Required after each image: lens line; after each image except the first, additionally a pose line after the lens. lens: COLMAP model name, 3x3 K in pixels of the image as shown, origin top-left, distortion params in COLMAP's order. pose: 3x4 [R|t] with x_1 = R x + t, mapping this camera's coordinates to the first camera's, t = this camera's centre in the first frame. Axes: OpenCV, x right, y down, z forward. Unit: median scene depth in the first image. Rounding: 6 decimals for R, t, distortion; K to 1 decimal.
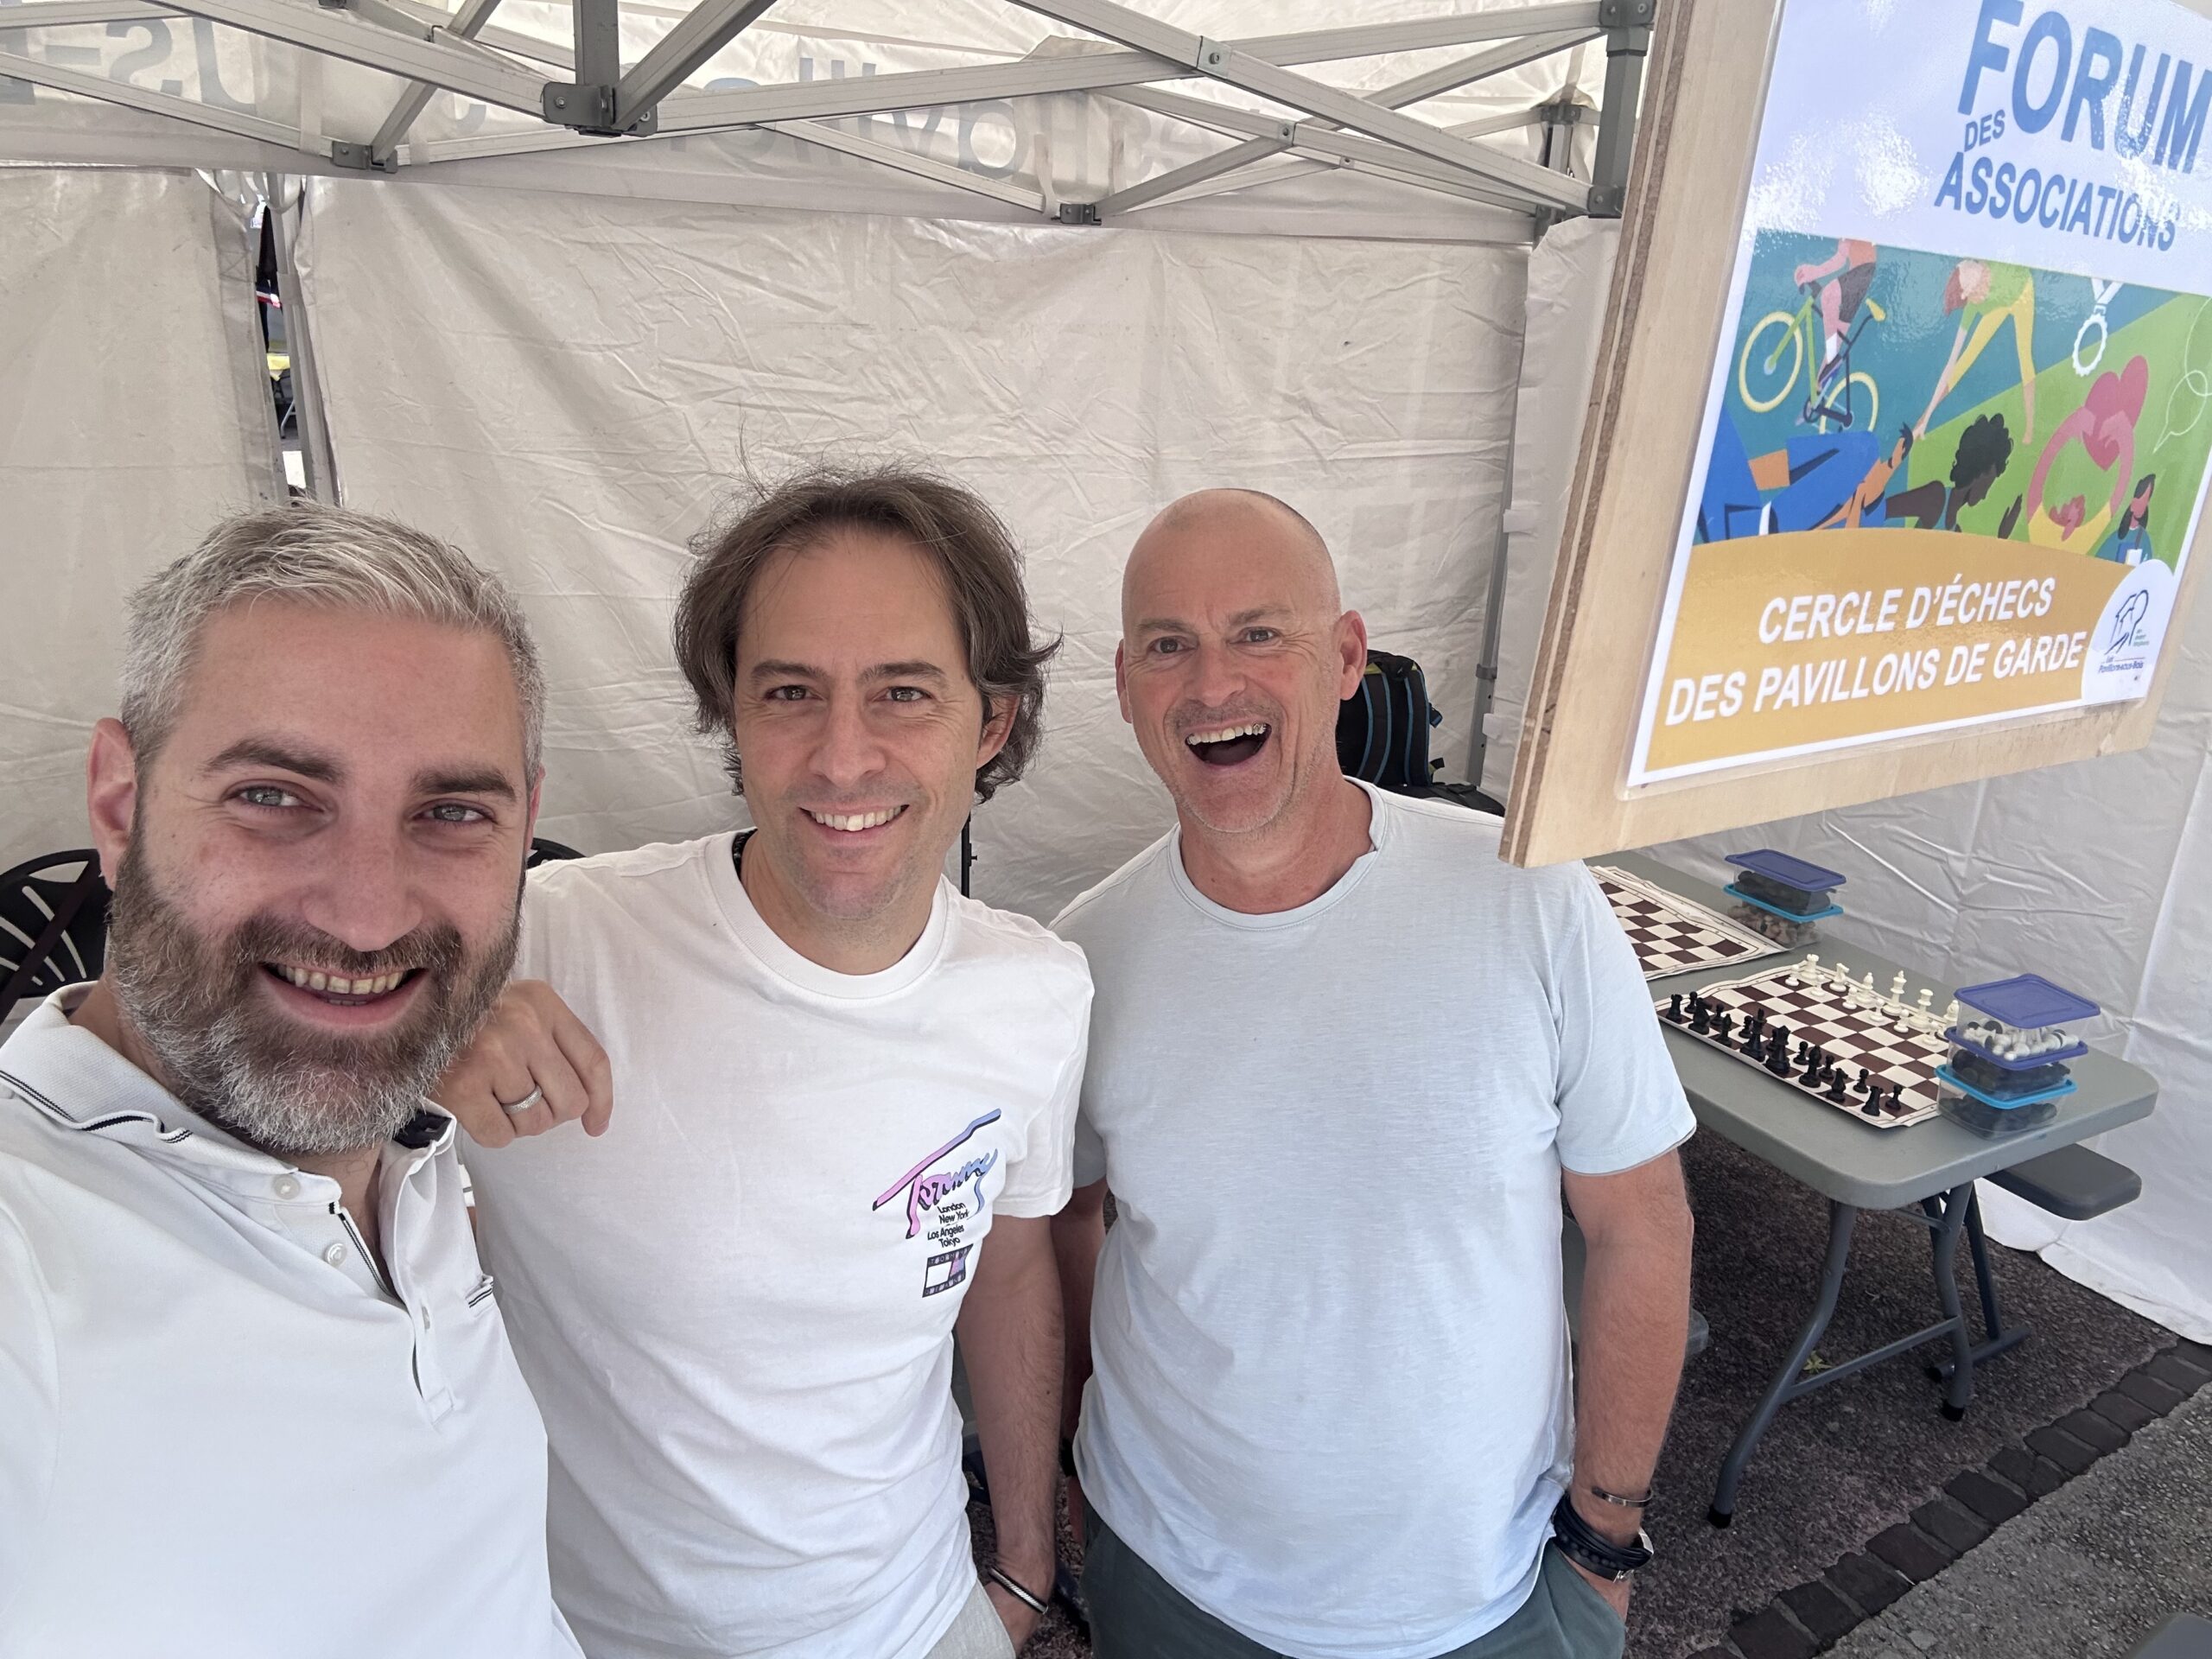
lens RADIAL K [[1580.8, 0, 1108.9], [0, 1580.8, 916.8], [0, 0, 1]] dist [0.058444, -0.086297]
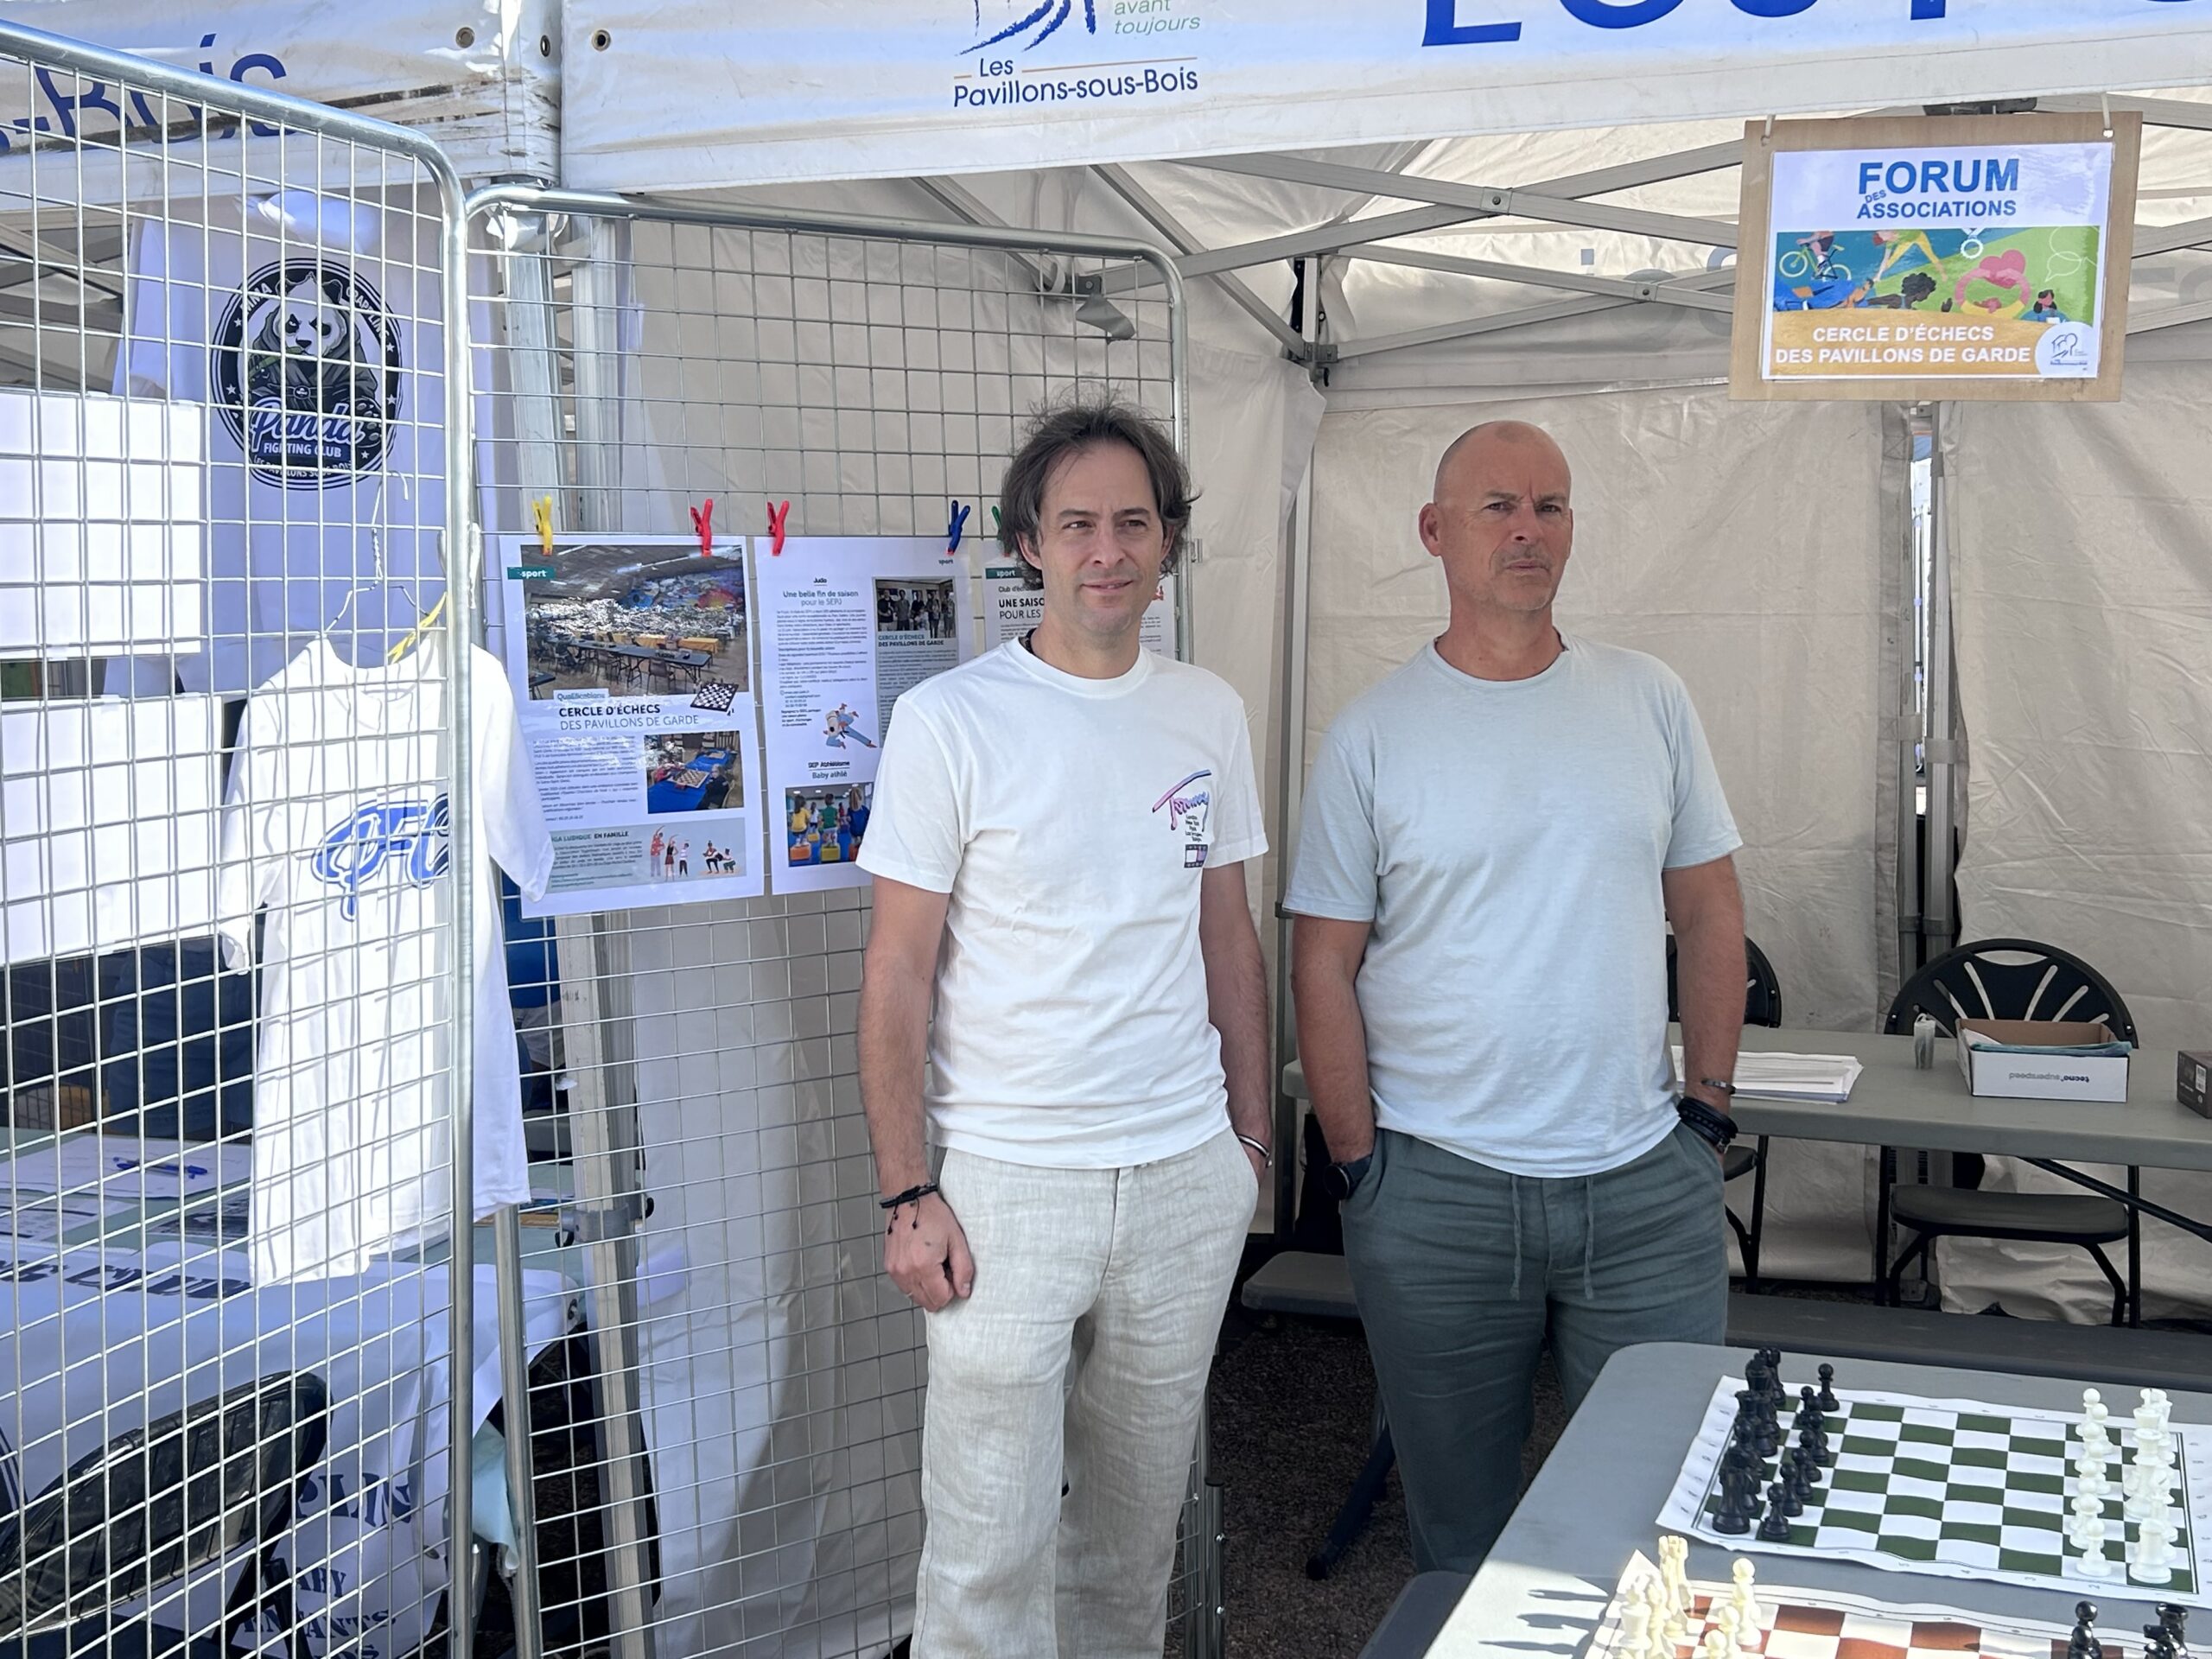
lens RADIAL K [[2569.7, 0, 1114.8], [0, 2569.7, 843.7], [0, 0, 1]] dist [0.125538, -0.256575]
pose [[0.626906, 0.035197, -0.778300, 0.983213], [-0.258944, 0.951601, -0.165540, 0.555680], [0.734804, 0.305314, 0.605678, -0.811205]]
